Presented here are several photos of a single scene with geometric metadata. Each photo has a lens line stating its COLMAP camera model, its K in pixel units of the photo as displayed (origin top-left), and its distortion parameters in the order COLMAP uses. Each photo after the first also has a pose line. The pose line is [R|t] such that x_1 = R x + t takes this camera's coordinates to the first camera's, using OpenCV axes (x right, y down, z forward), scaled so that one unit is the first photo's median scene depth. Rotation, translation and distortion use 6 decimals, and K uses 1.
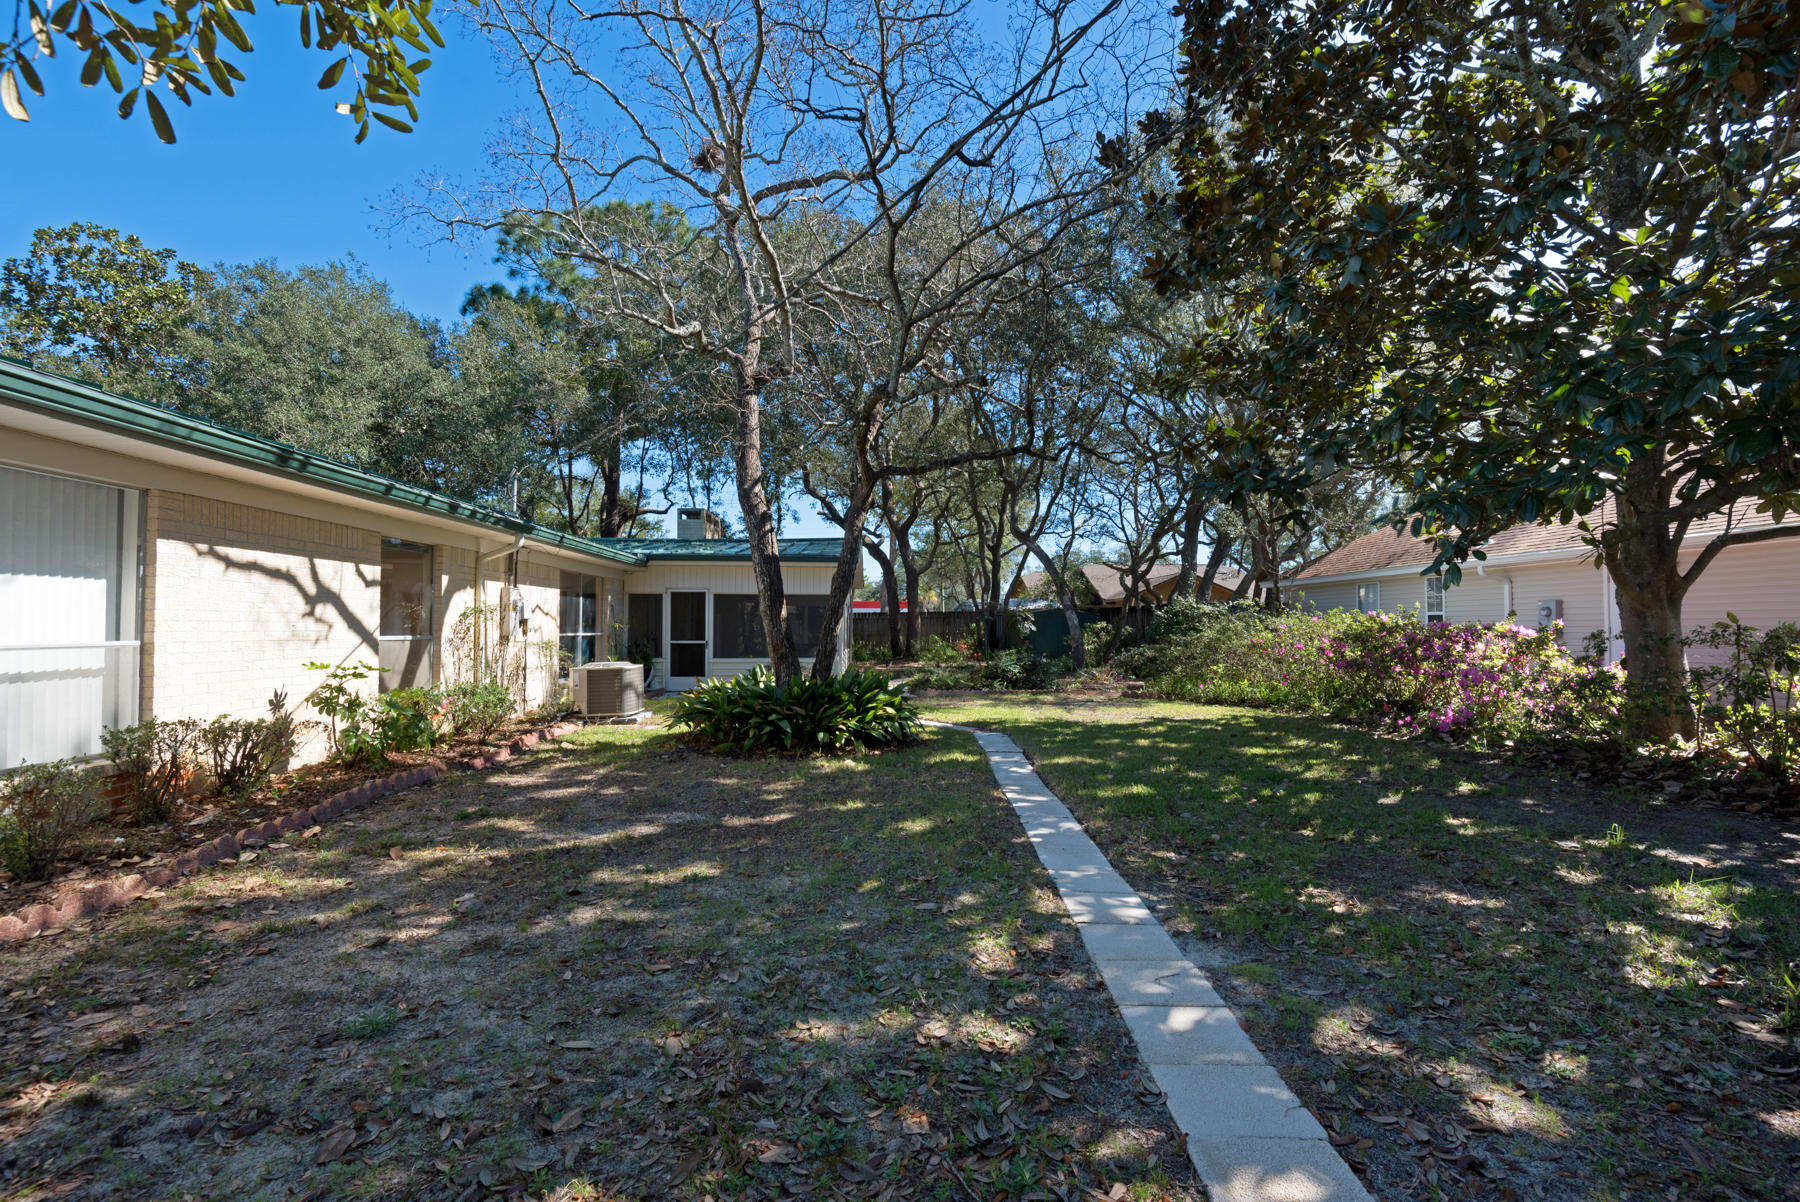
lens RADIAL K [[845.1, 0, 900.0], [0, 845.1, 601.0], [0, 0, 1]] dist [0.046076, -0.039708]
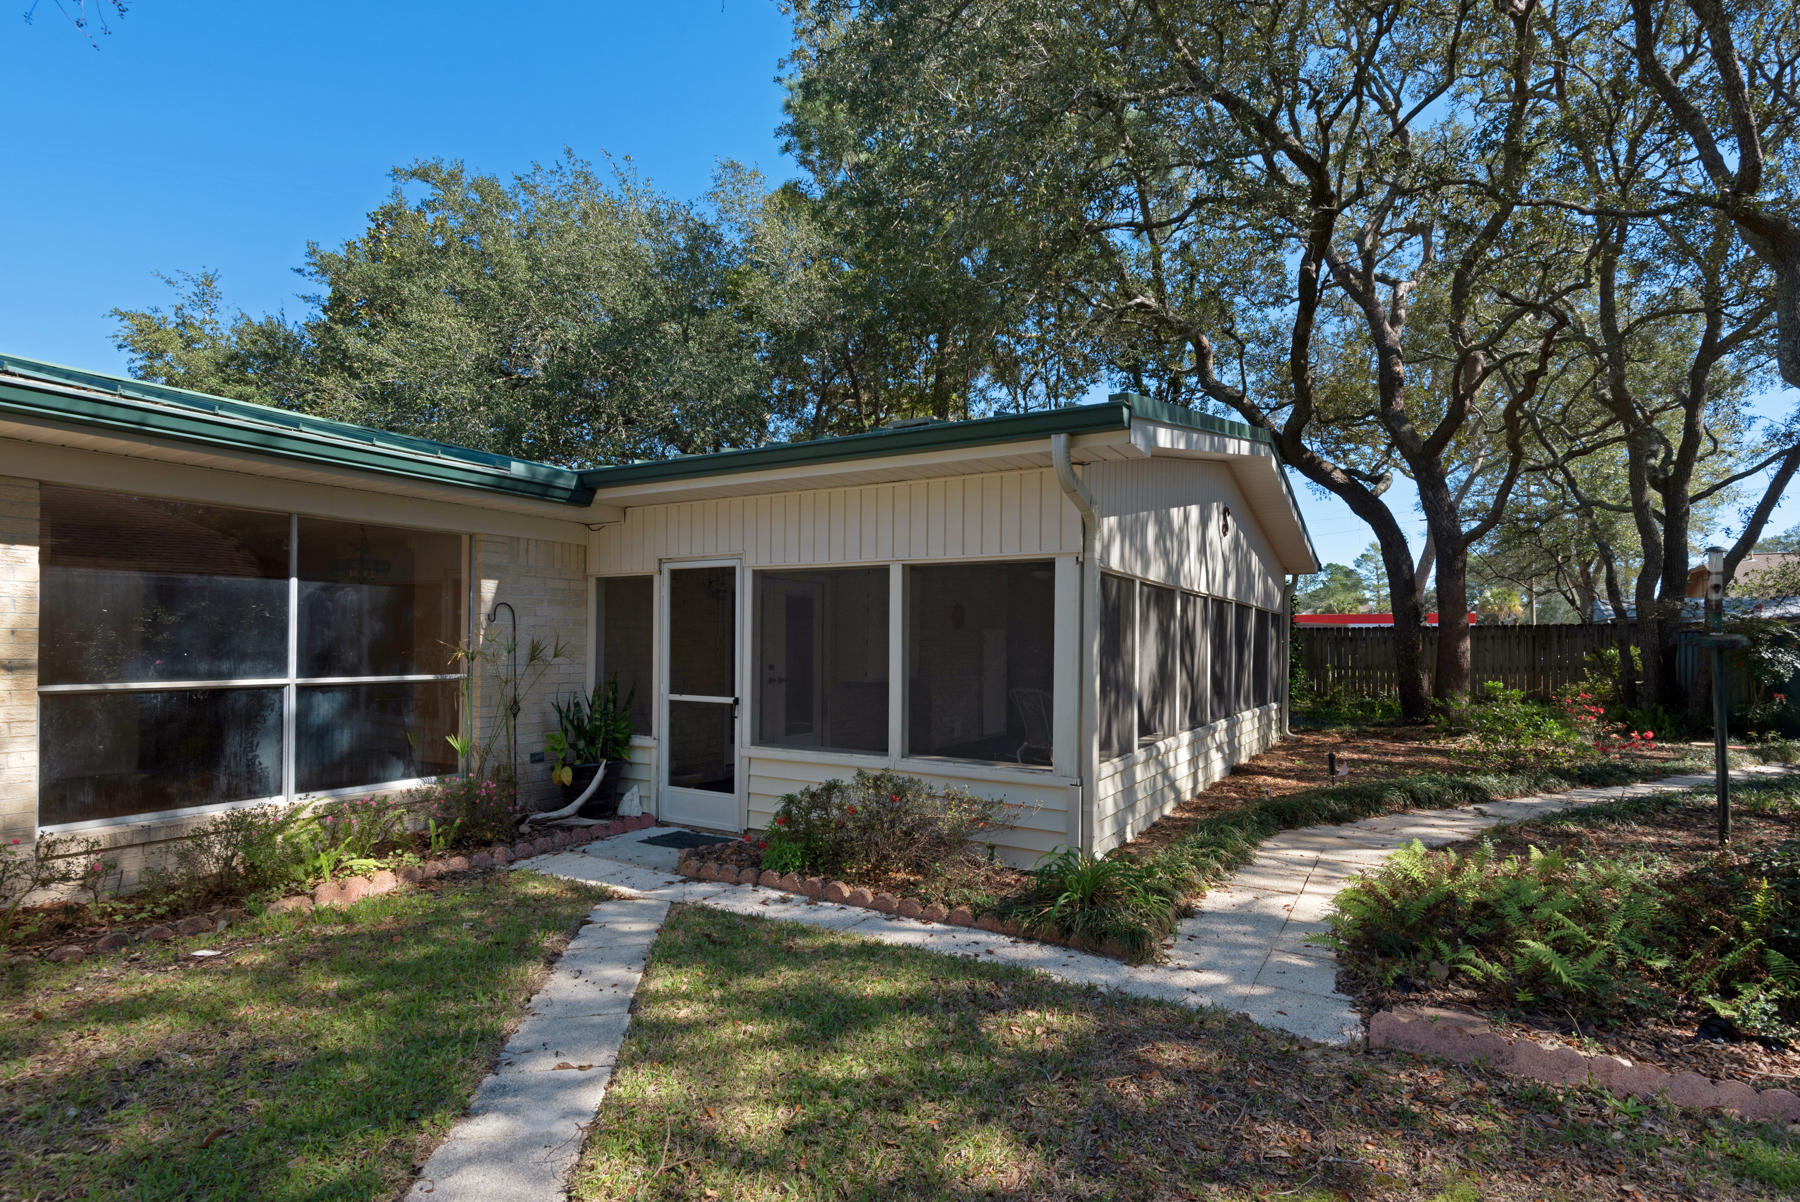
lens RADIAL K [[898.3, 0, 892.9], [0, 898.3, 634.9], [0, 0, 1]] dist [0.000432, -0.000056]
pose [[0.841516, 0.003818, -0.540219, 0.074023], [0.005649, 0.999858, 0.015866, 0.025297], [0.540203, -0.016403, 0.841375, 1.307457]]
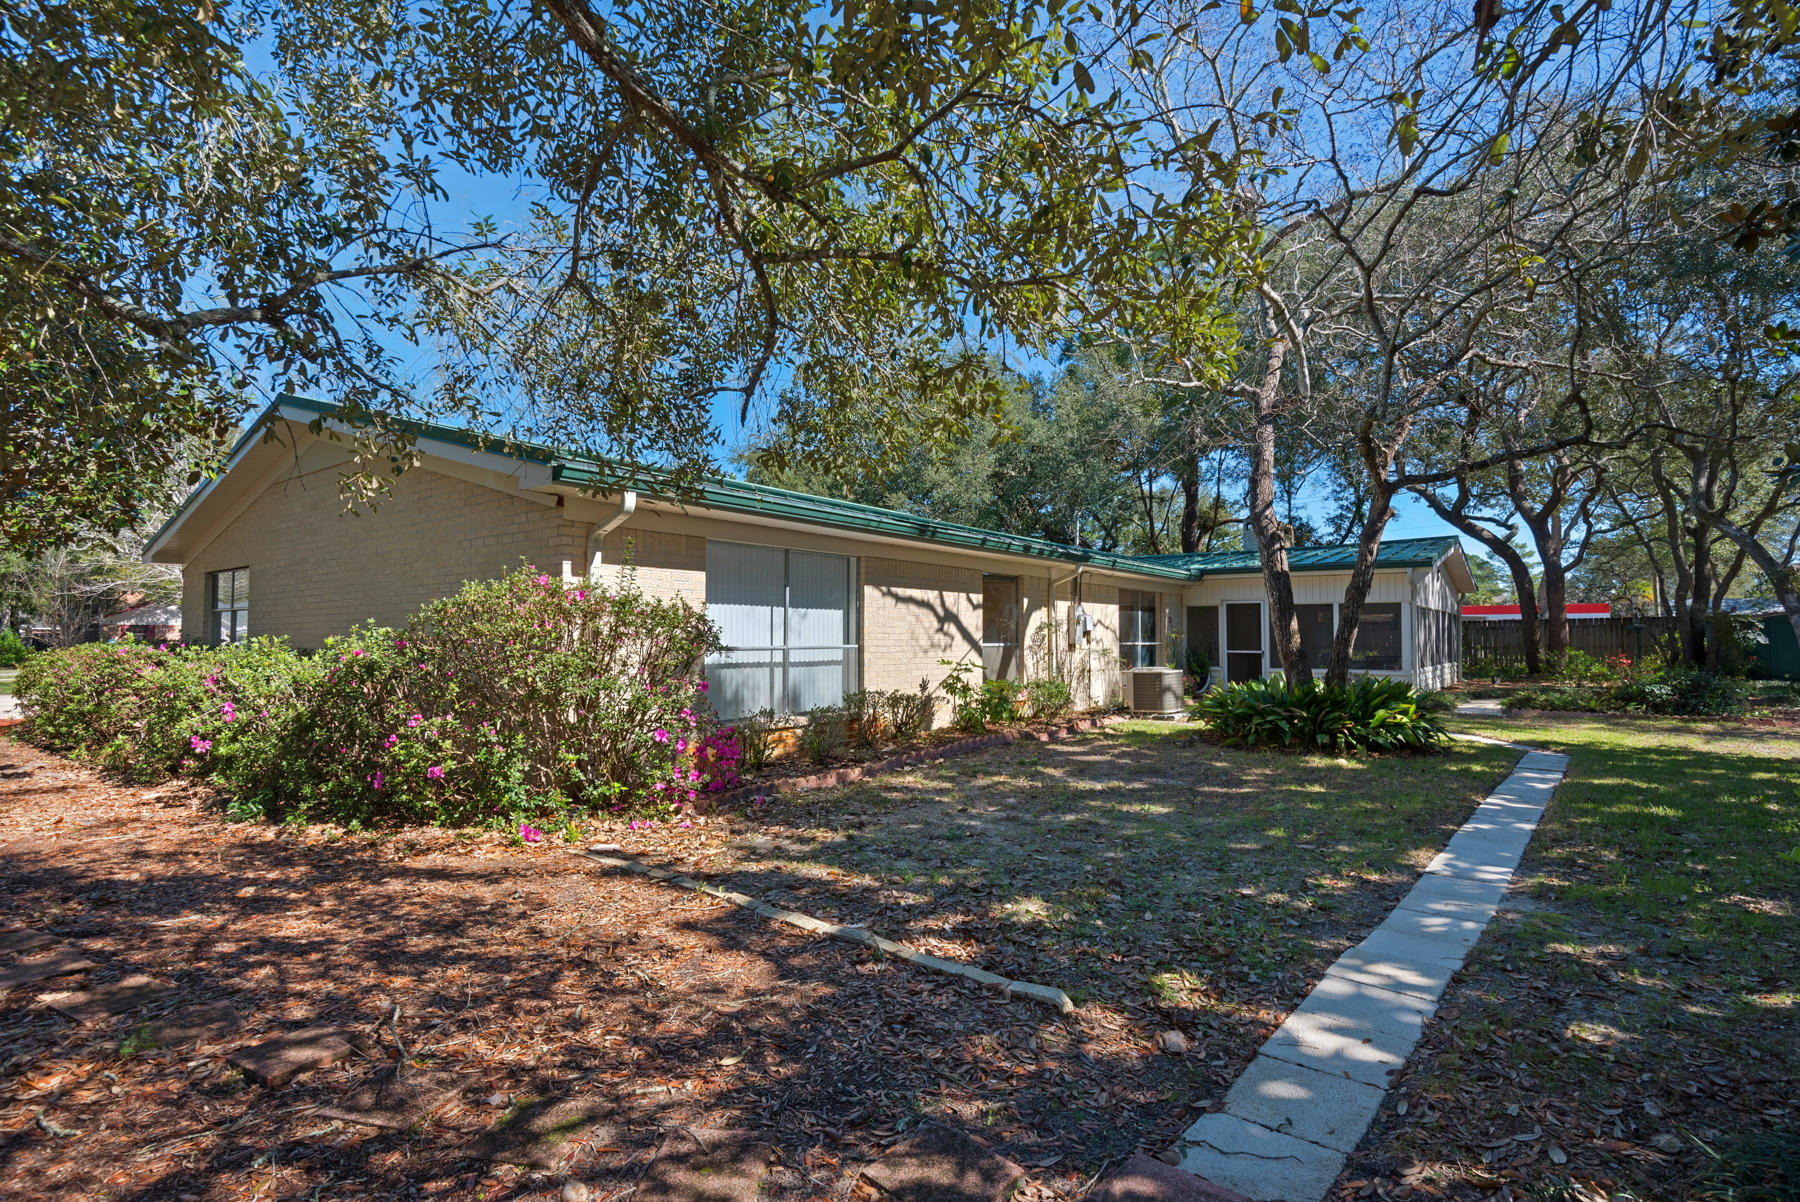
lens RADIAL K [[898.3, 0, 892.9], [0, 898.3, 634.9], [0, 0, 1]] dist [0.000432, -0.000056]
pose [[0.777883, -0.001710, -0.628407, 0.196324], [0.019102, 0.999599, 0.020926, -0.006655], [0.628119, -0.028282, 0.777603, -0.233786]]
